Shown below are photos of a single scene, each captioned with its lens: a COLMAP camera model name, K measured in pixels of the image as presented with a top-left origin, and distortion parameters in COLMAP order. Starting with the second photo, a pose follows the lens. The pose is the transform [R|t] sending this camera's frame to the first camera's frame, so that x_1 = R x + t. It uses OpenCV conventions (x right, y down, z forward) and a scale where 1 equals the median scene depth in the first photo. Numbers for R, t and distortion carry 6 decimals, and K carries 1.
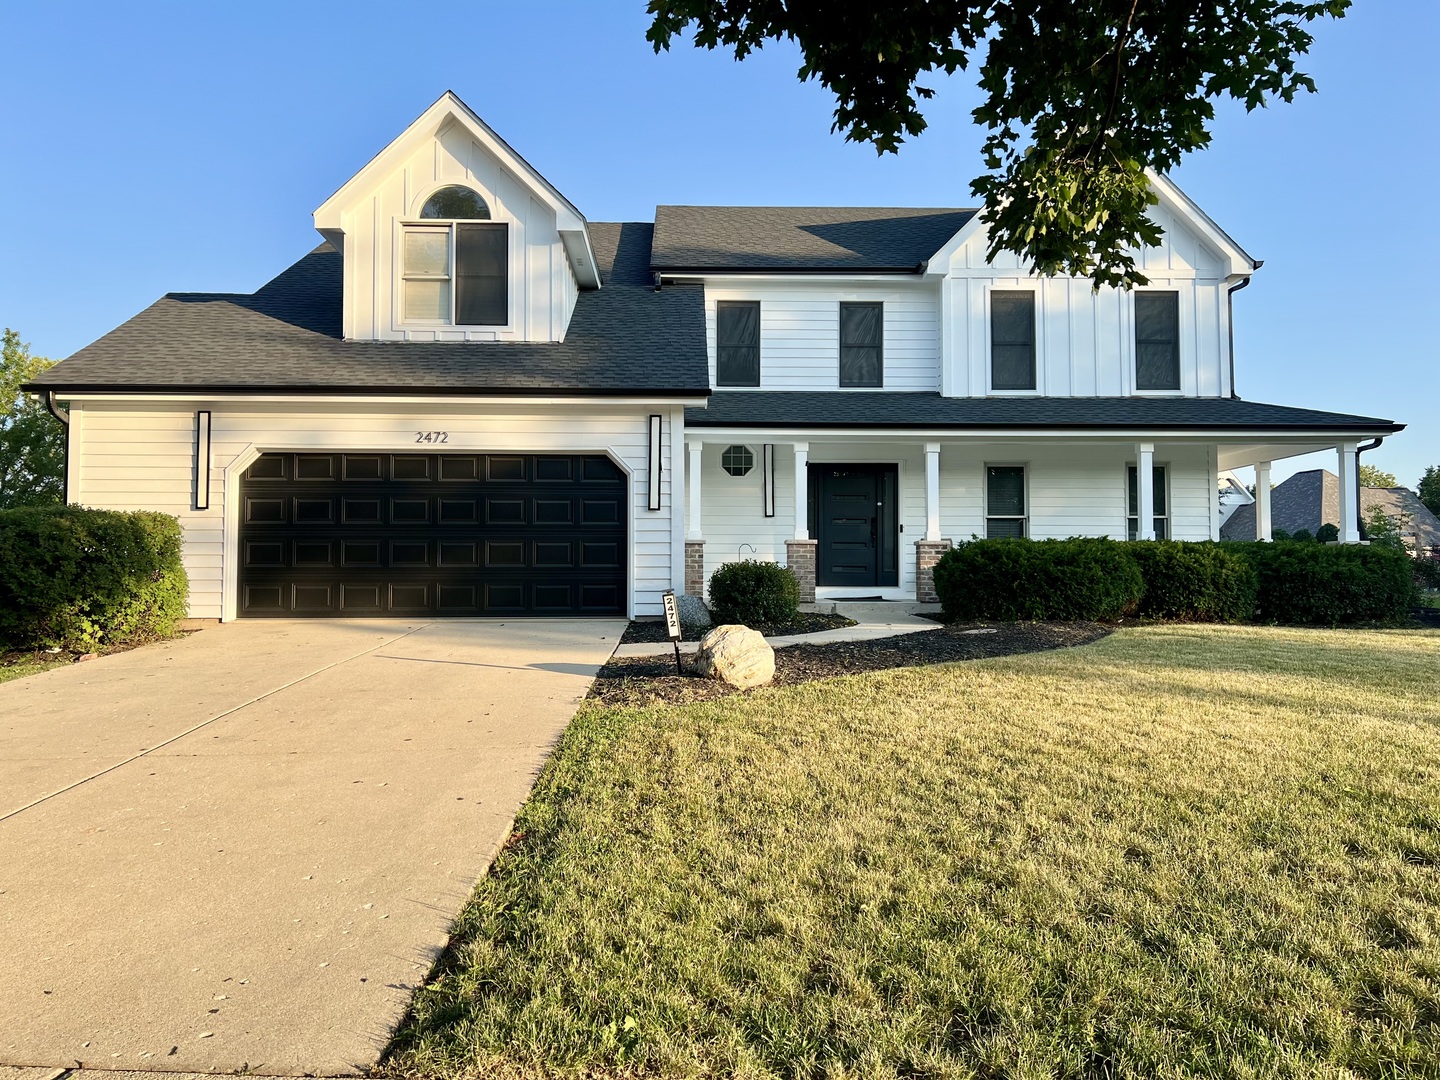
lens RADIAL K [[1087.7, 0, 720.0], [0, 1087.7, 540.0], [0, 0, 1]] dist [0.005022, -0.001119]
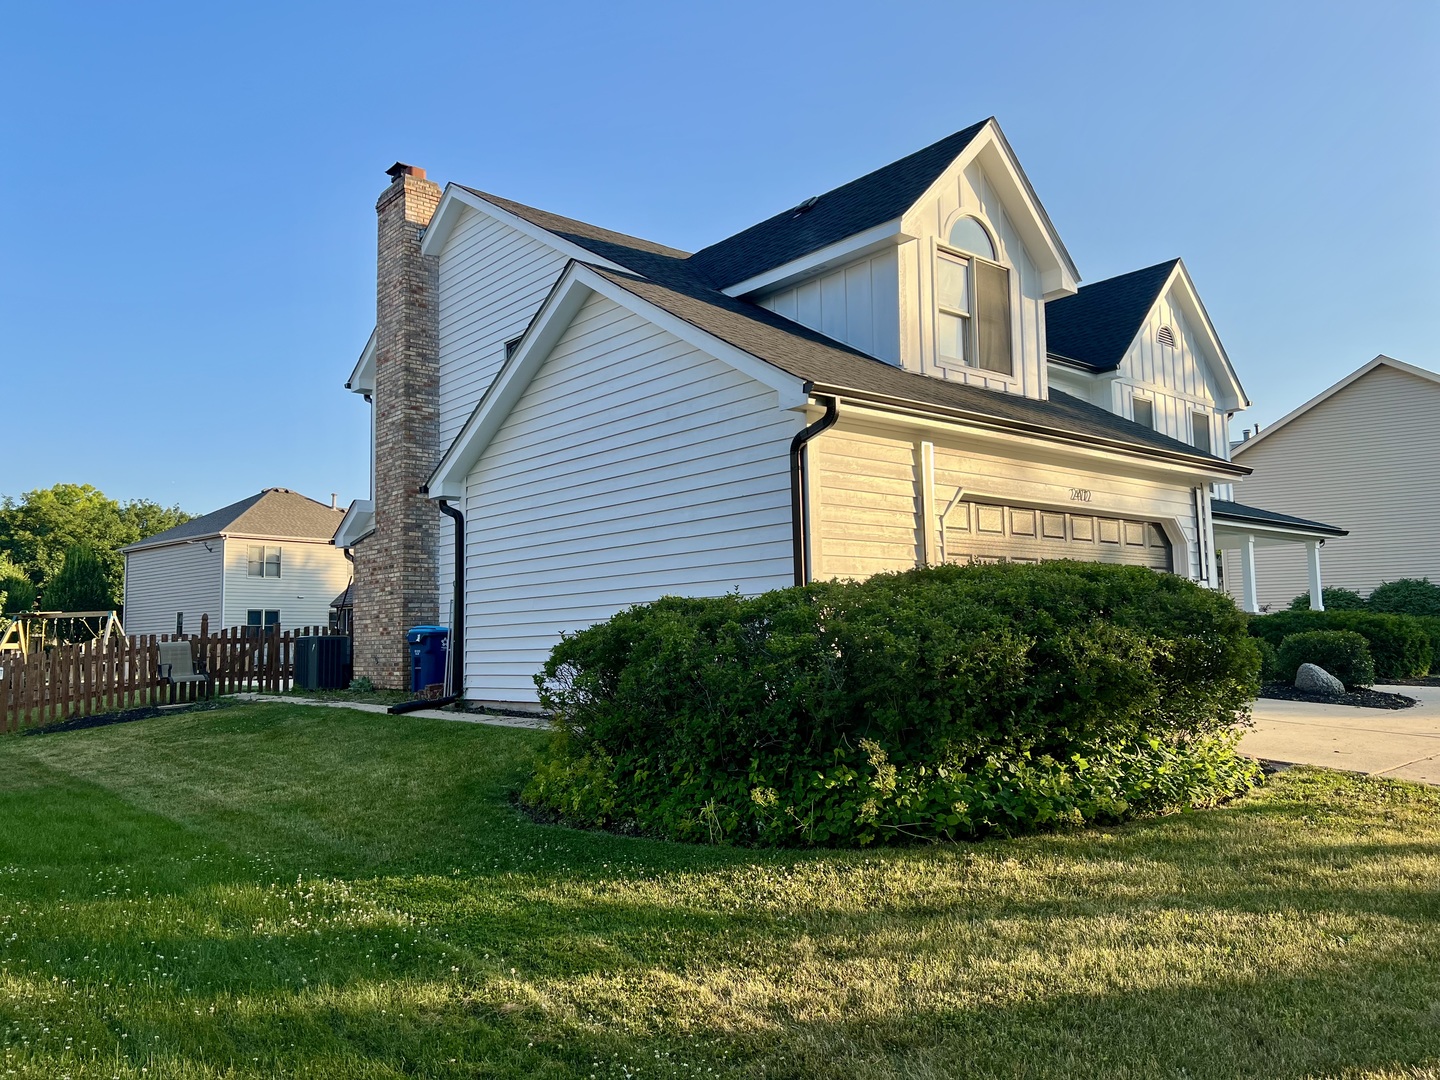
lens RADIAL K [[1087.7, 0, 720.0], [0, 1087.7, 540.0], [0, 0, 1]] dist [0.005022, -0.001119]
pose [[0.786333, 0.048217, 0.615919, -0.959245], [-0.014217, 0.998098, -0.059986, 0.001988], [-0.617640, 0.038413, 0.785522, 0.425924]]
